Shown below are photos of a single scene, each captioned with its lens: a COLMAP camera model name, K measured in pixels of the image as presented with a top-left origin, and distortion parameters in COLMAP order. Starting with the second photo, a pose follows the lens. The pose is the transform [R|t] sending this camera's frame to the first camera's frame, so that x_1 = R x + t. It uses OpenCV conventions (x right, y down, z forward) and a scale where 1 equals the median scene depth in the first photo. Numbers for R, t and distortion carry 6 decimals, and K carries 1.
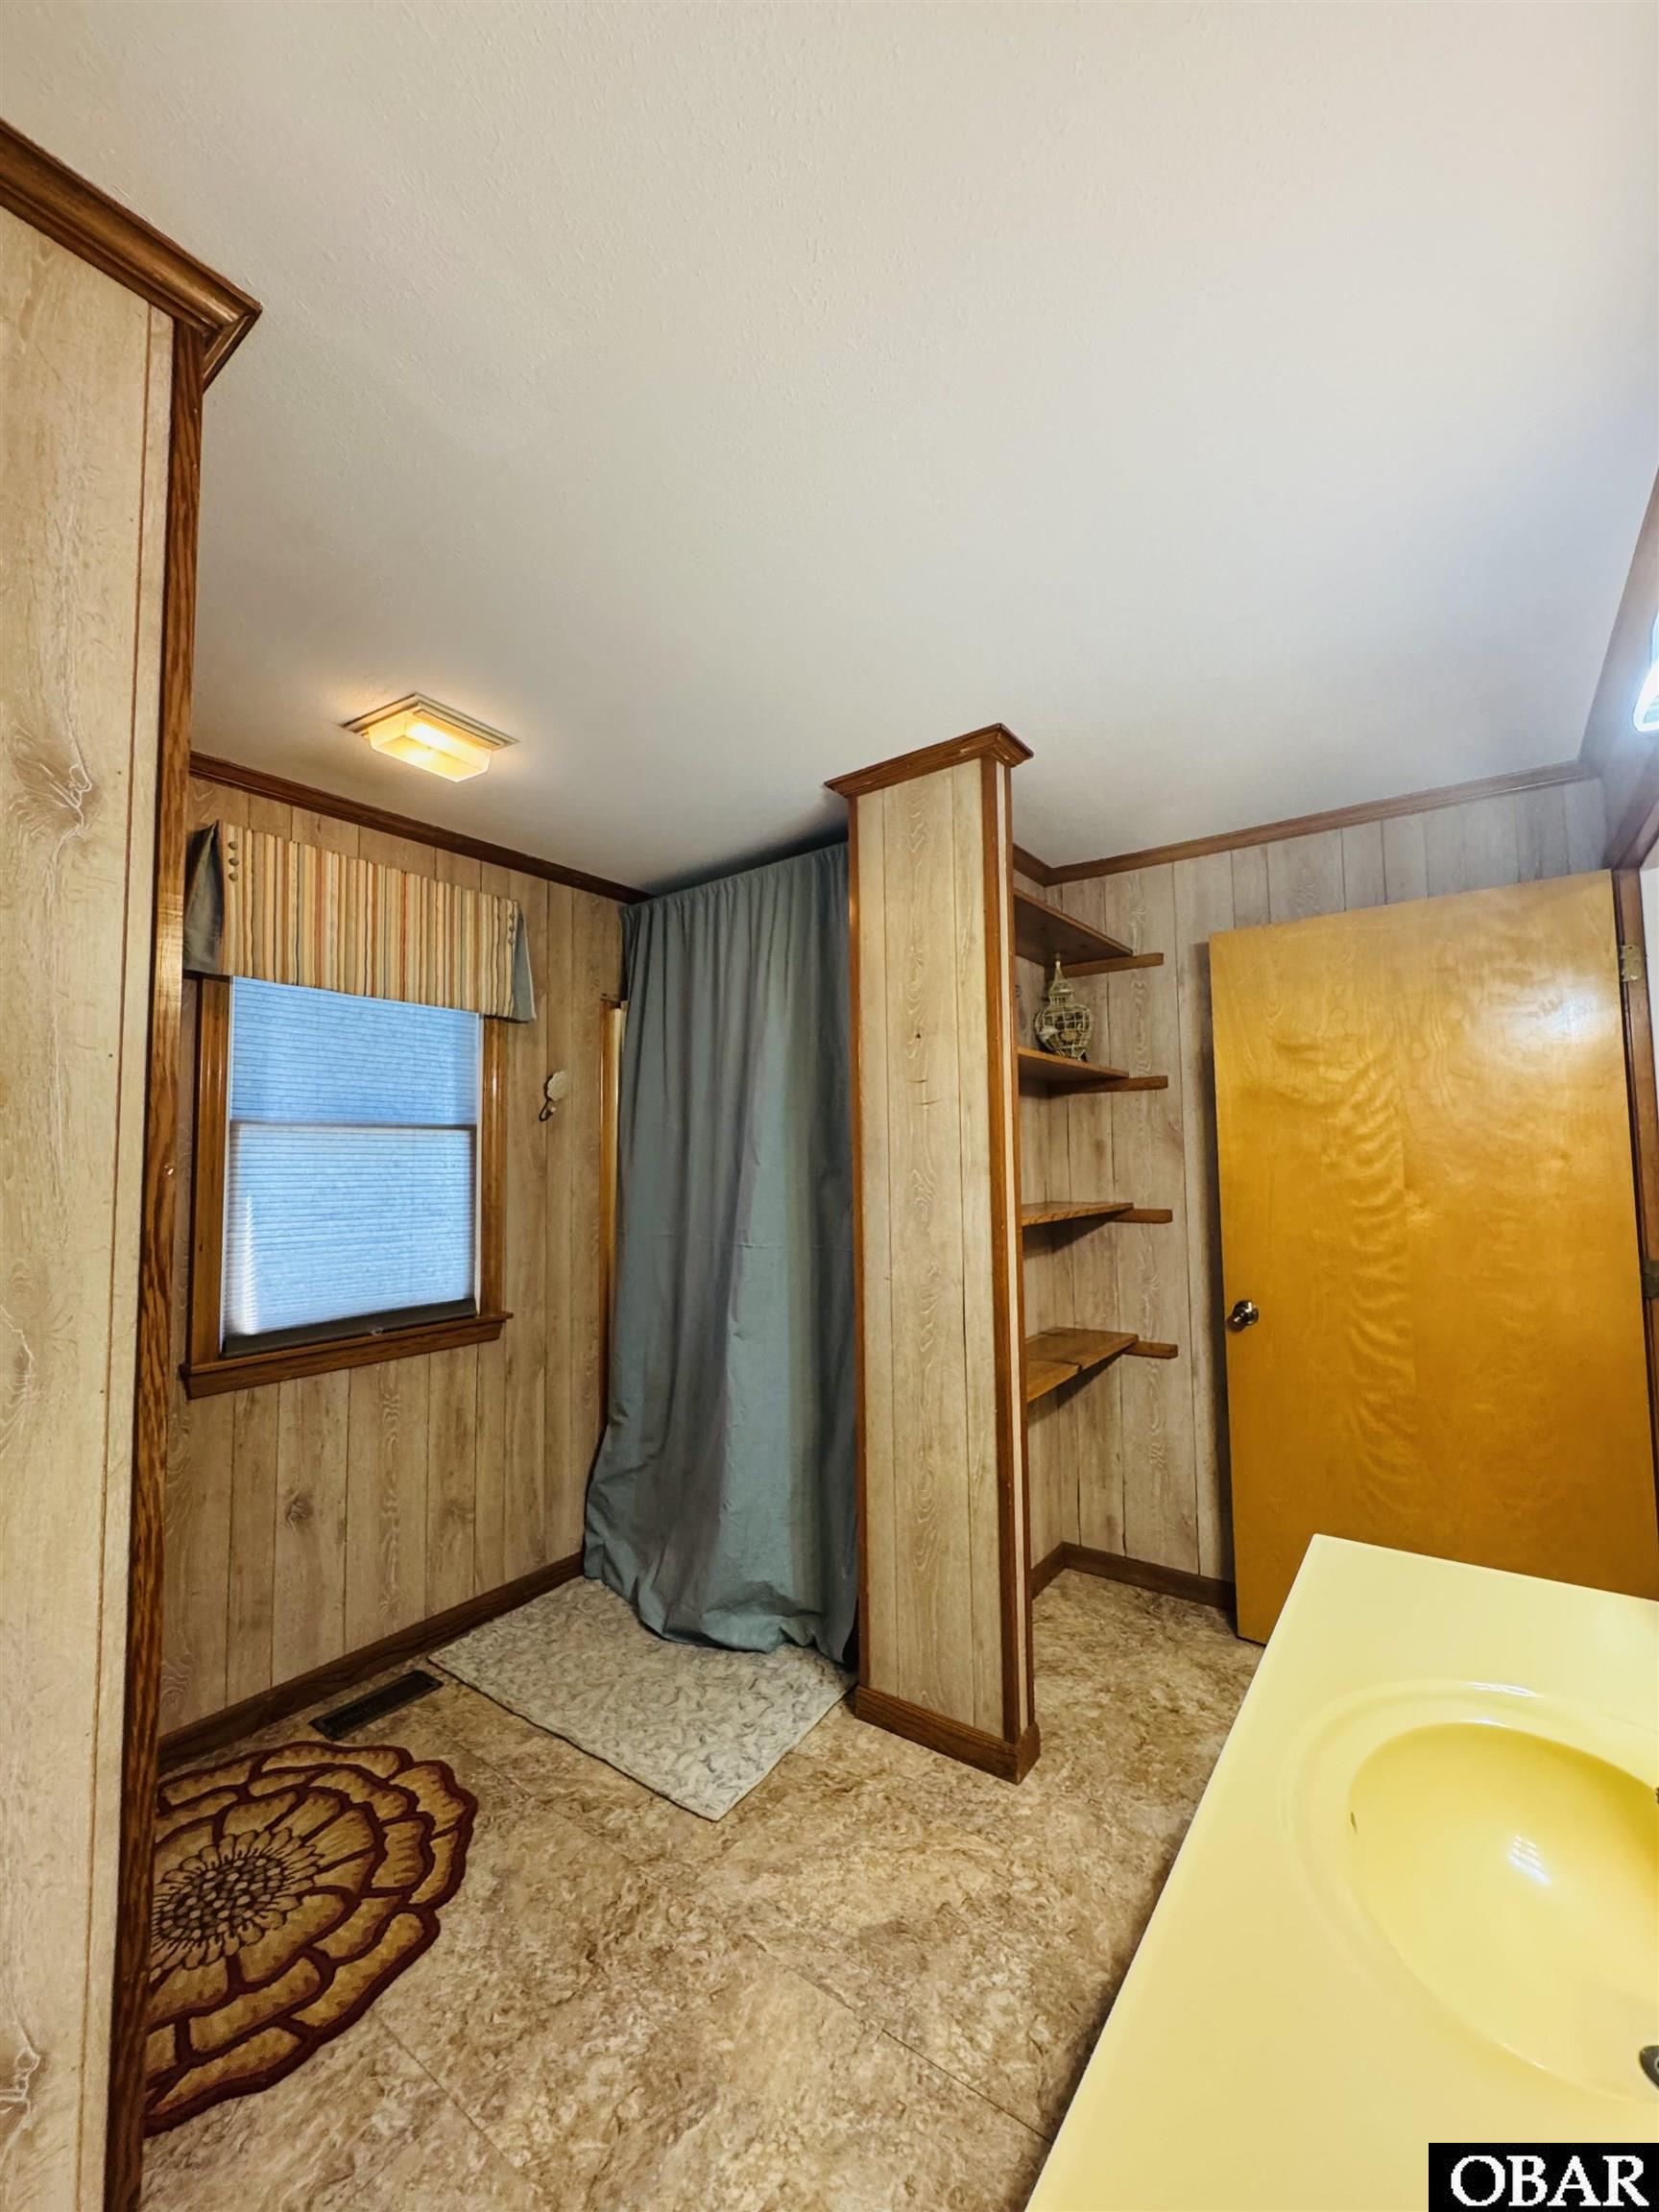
lens RADIAL K [[884.4, 0, 832.0], [0, 884.4, 1107.4], [0, 0, 1]] dist [-0.003022, 0.000428]
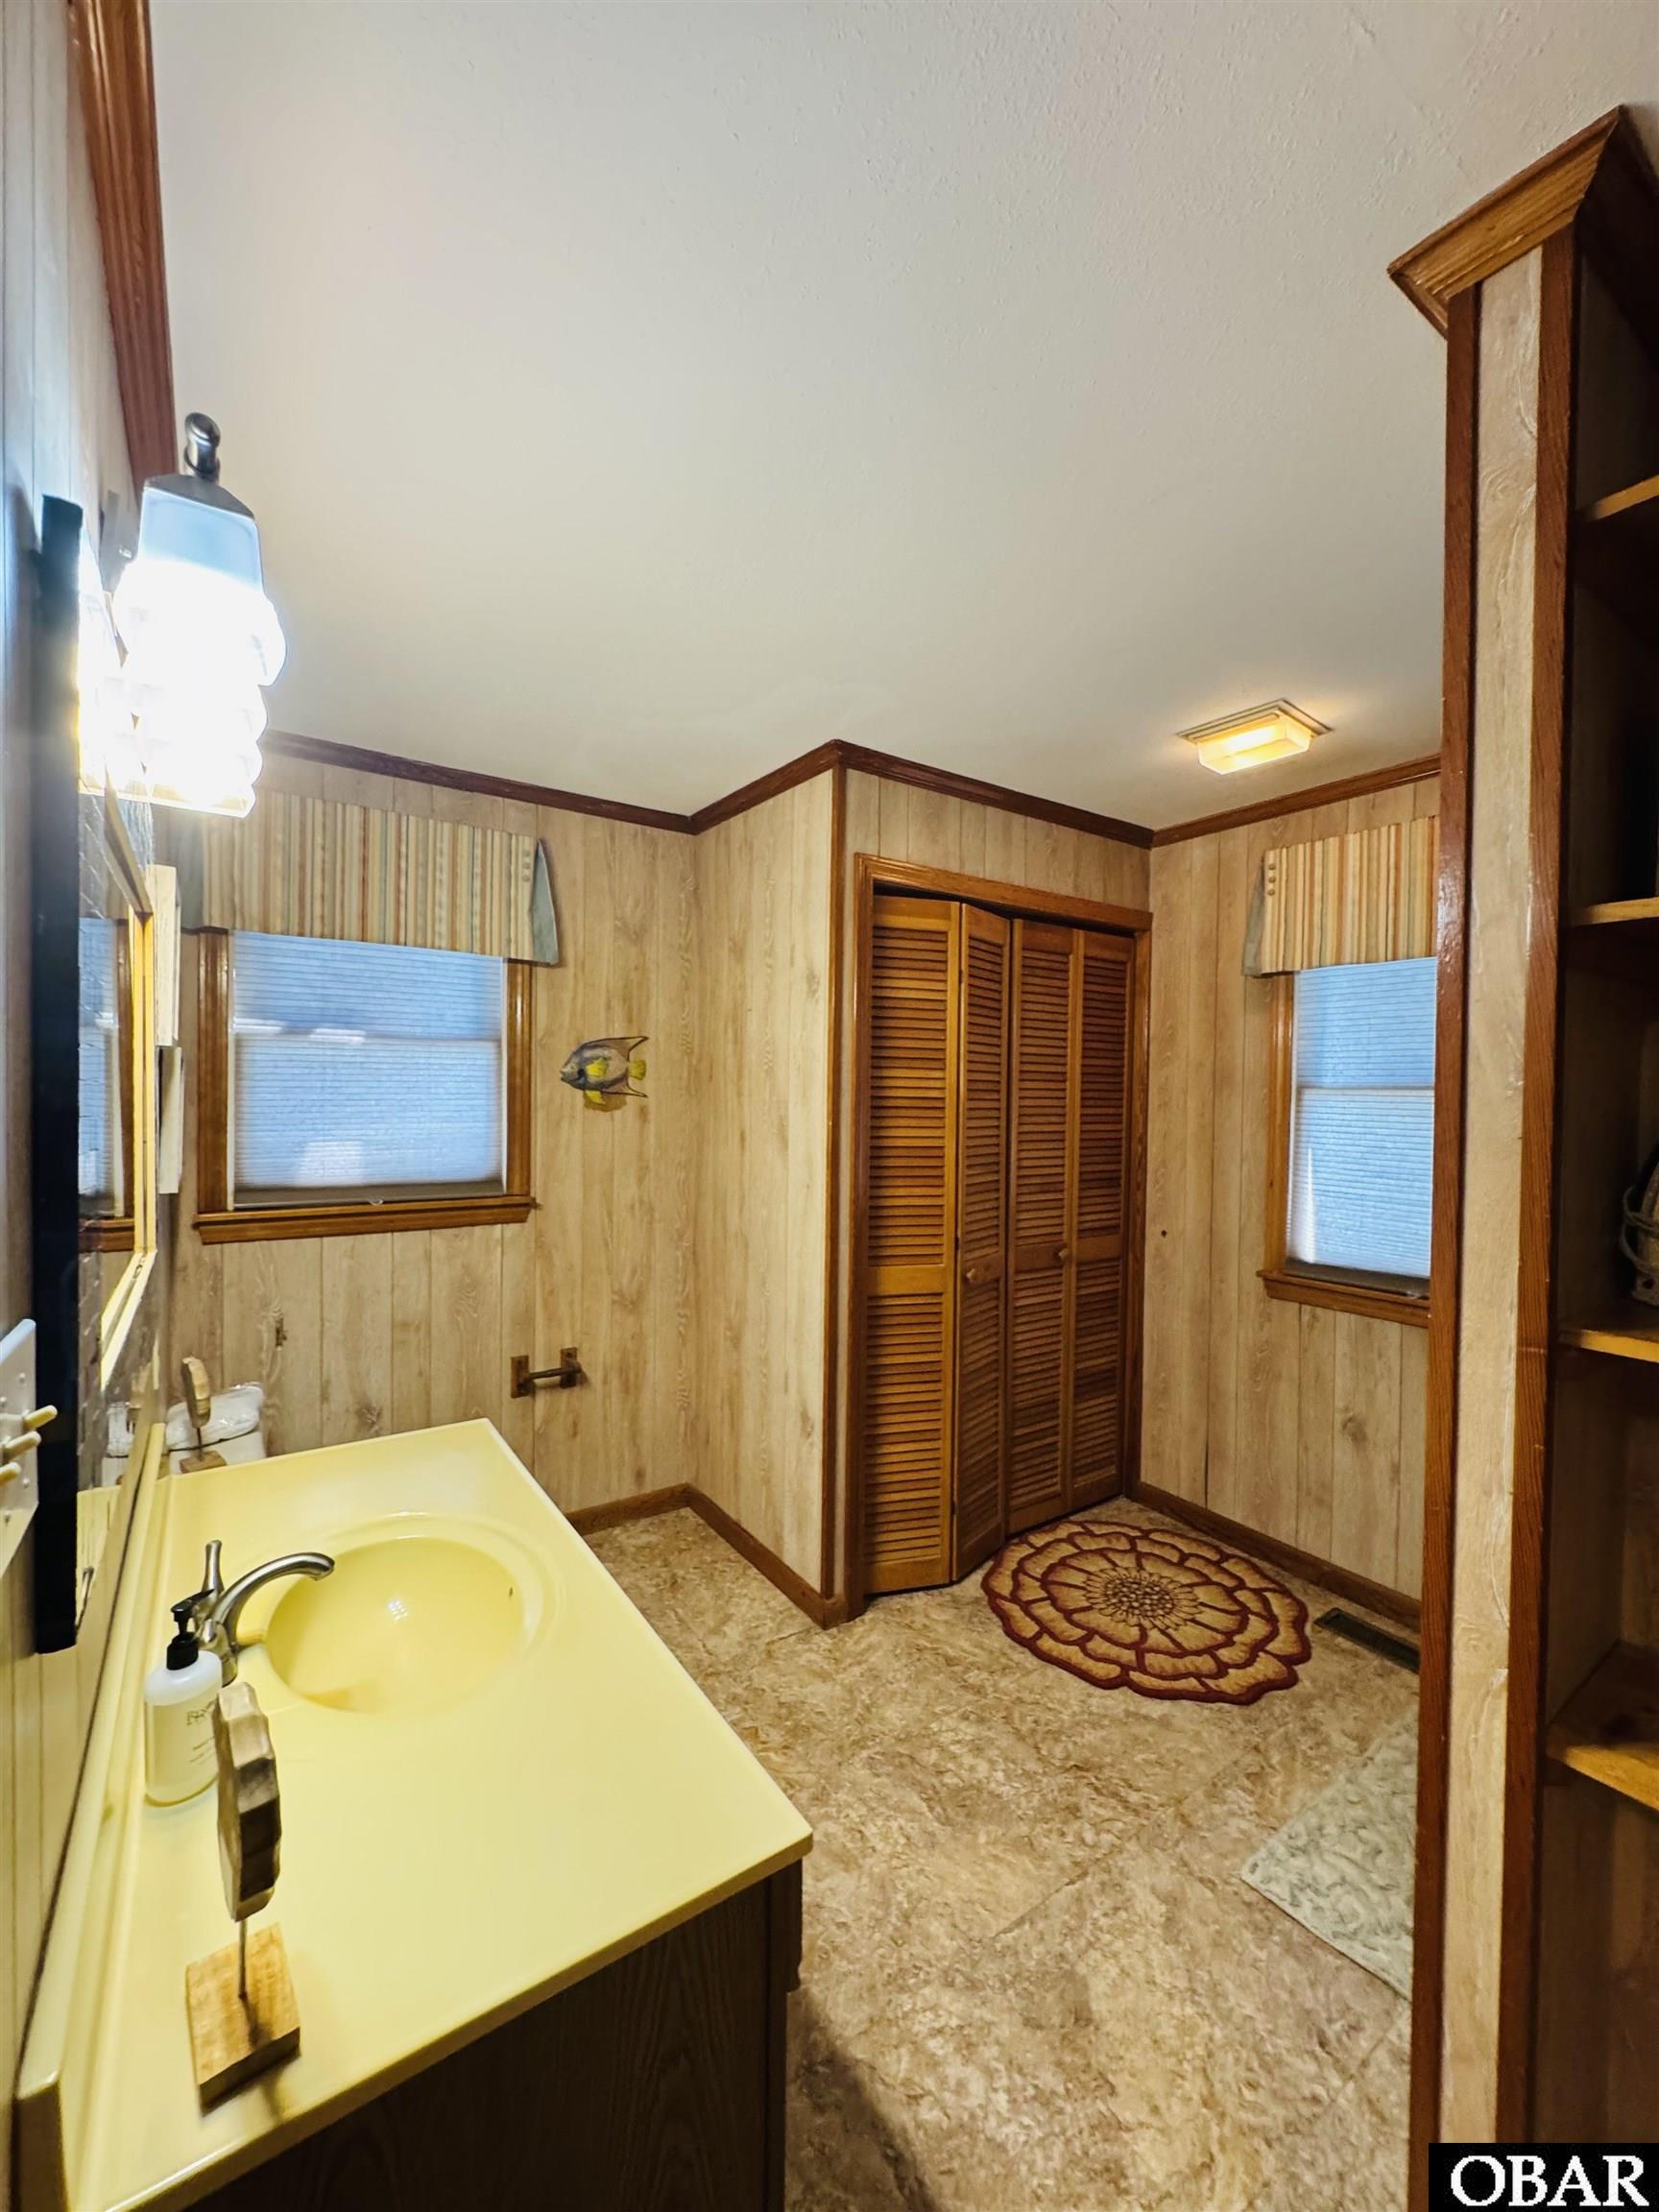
lens RADIAL K [[884.4, 0, 831.6], [0, 884.4, 1108.6], [0, 0, 1]] dist [-0.003022, 0.000428]
pose [[-0.330063, 0.026289, -0.943593, 0.892321], [0.048655, 0.998757, 0.010807, 0.001914], [0.942704, -0.042343, -0.330932, 1.012339]]
